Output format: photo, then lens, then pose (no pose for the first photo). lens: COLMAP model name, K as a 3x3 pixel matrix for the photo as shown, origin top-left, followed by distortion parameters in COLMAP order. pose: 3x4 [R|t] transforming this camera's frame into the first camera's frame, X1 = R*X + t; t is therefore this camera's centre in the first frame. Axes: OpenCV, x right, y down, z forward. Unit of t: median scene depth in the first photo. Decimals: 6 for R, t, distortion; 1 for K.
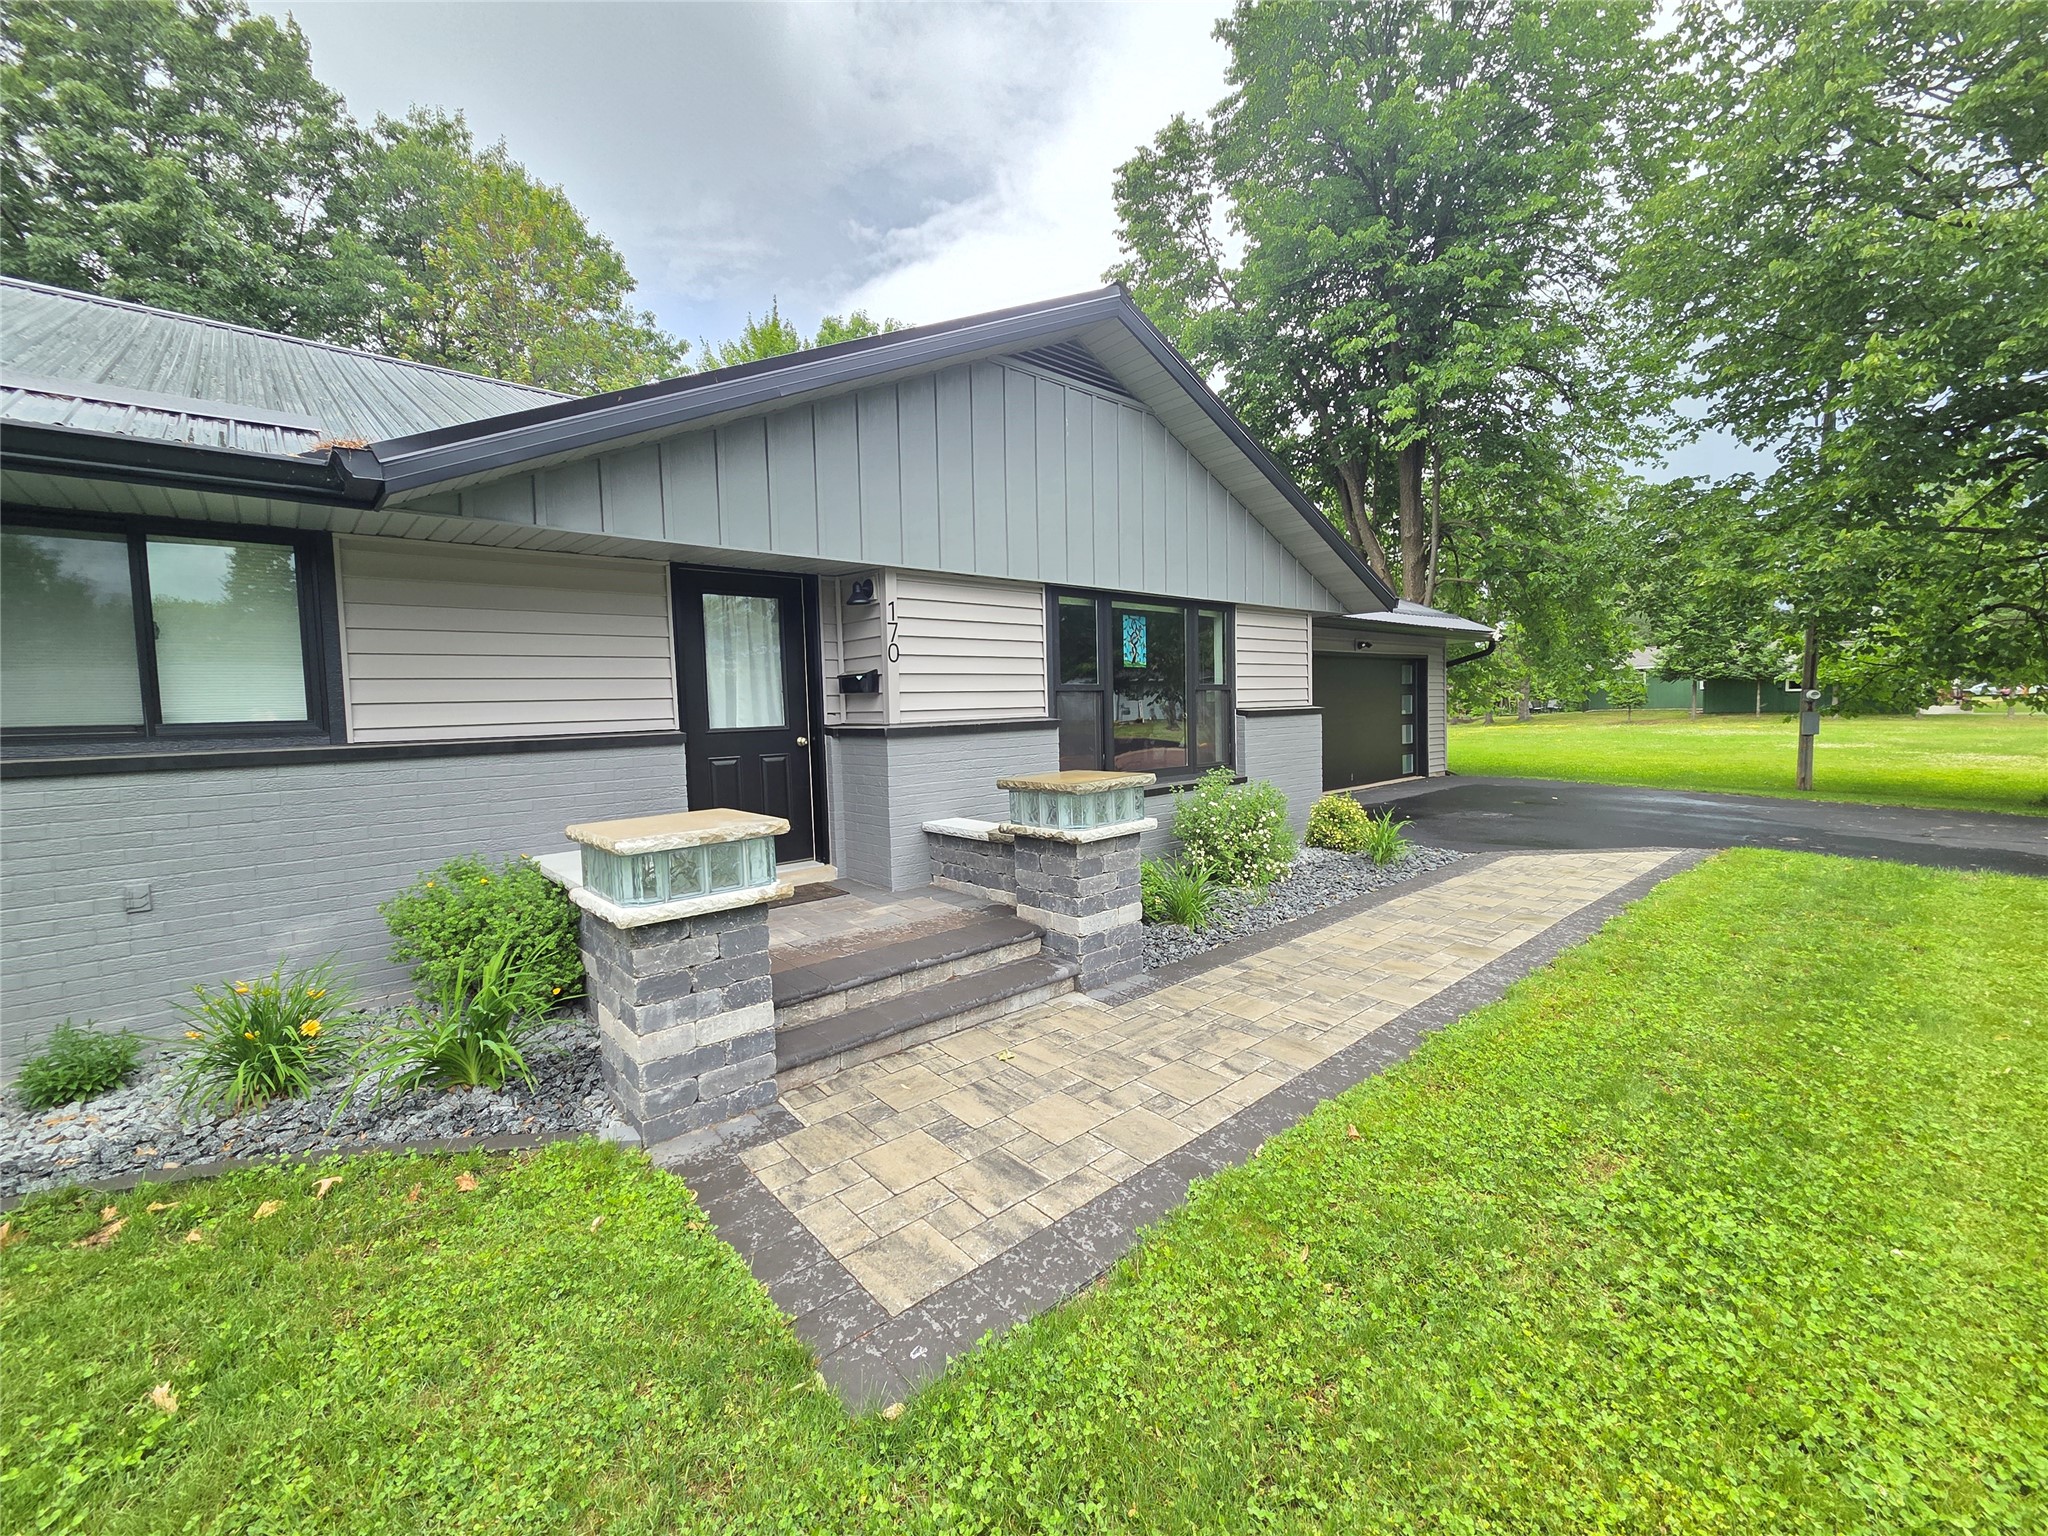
lens RADIAL K [[834.9, 0, 1021.5], [0, 834.9, 753.5], [0, 0, 1]] dist [0.002972, 0.000256]
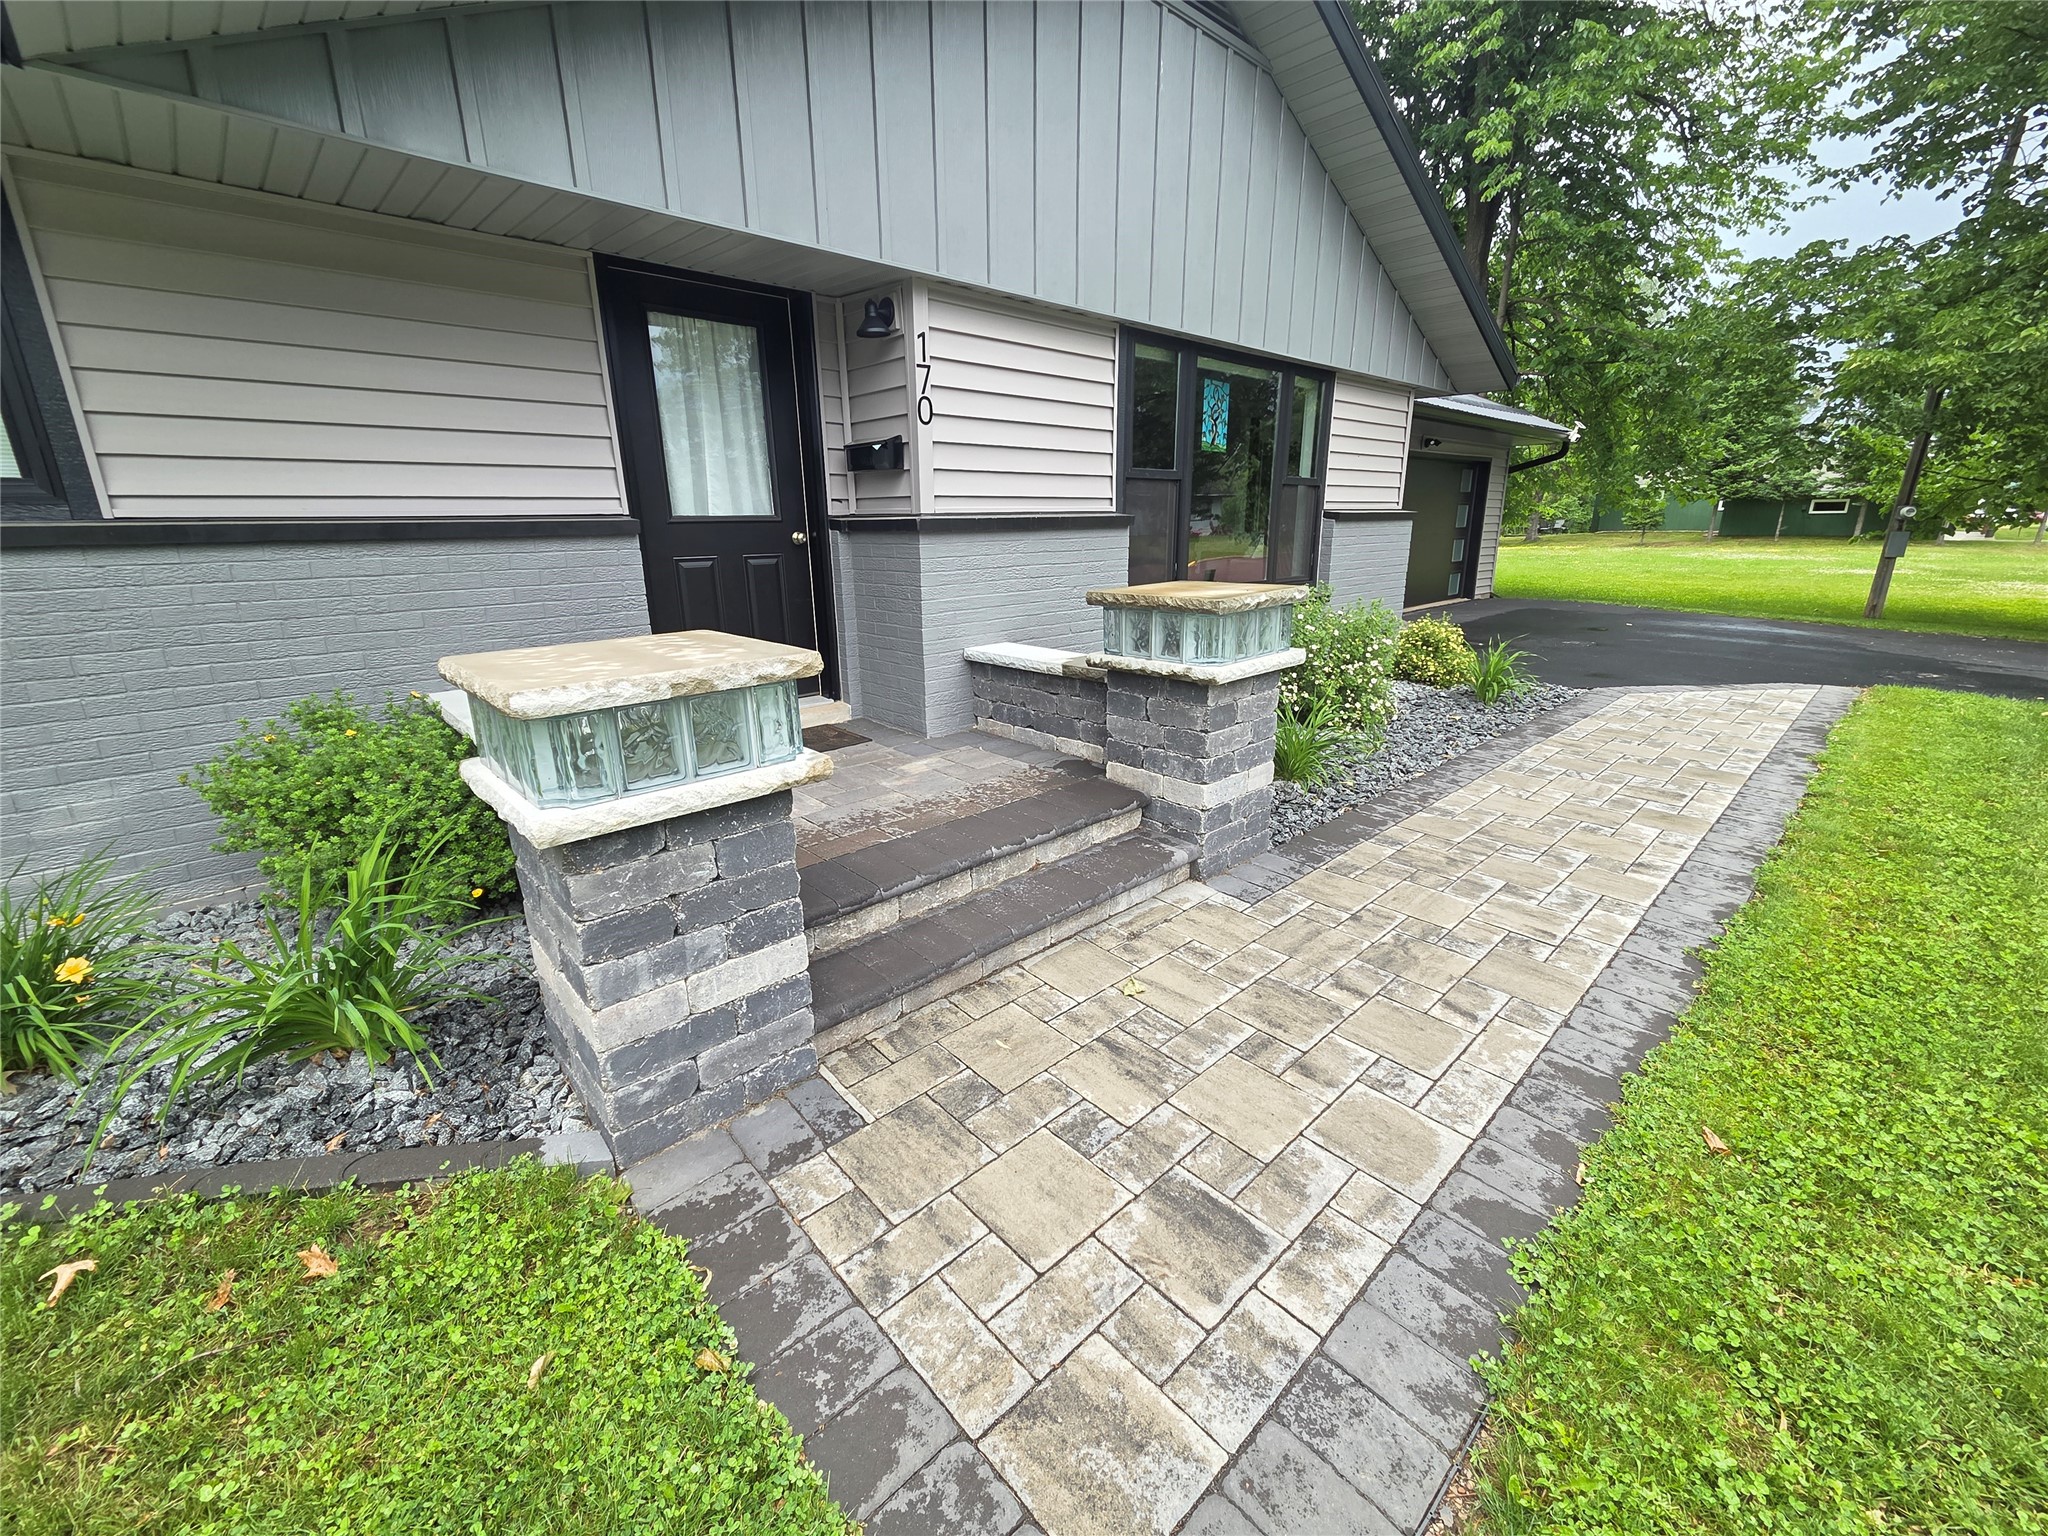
lens RADIAL K [[834.9, 0, 1021.5], [0, 834.9, 753.5], [0, 0, 1]] dist [0.002972, 0.000256]
pose [[0.999490, 0.007700, 0.030990, -0.111134], [-0.014151, 0.976802, 0.213676, 0.015260], [-0.028626, -0.214006, 0.976413, 0.290391]]
